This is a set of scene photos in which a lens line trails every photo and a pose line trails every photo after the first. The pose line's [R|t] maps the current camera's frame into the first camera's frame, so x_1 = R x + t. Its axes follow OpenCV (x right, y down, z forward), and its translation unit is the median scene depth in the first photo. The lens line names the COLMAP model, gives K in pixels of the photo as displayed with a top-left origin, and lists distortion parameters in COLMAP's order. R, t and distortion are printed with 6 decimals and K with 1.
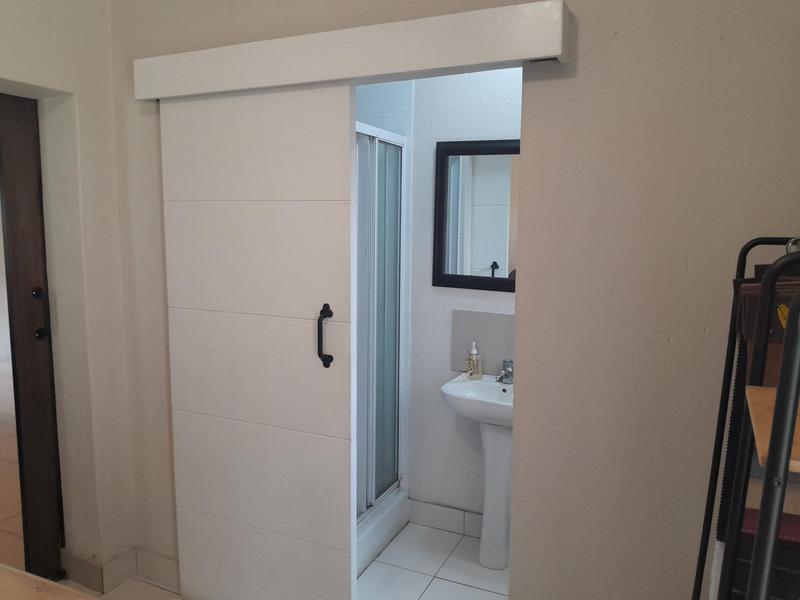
lens RADIAL K [[598.4, 0, 390.0], [0, 598.4, 294.6], [0, 0, 1]] dist [0.092217, -0.217347]
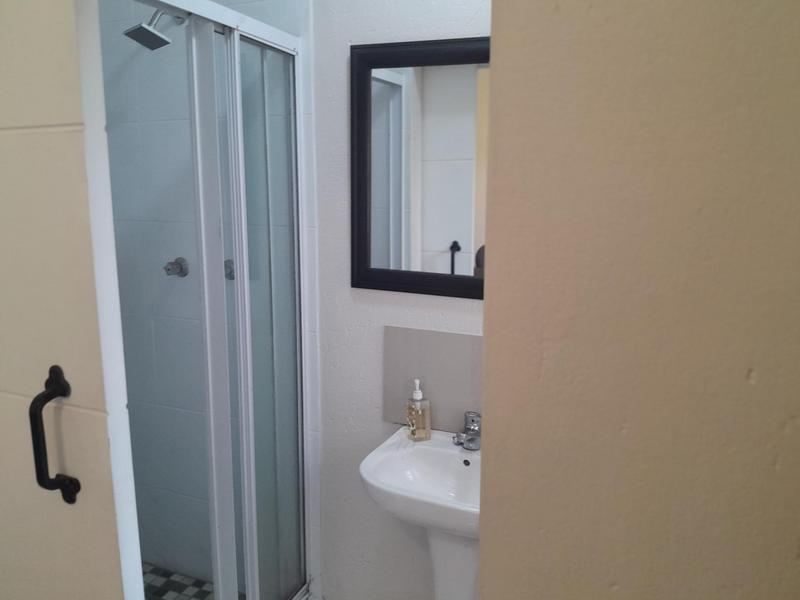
lens RADIAL K [[622.8, 0, 392.6], [0, 622.8, 293.6], [0, 0, 1]] dist [0.008372, -0.047671]
pose [[0.998205, -0.013811, 0.058281, 0.079247], [0.011050, 0.998813, 0.047439, -0.039314], [-0.058867, -0.046710, 0.997172, 0.375214]]
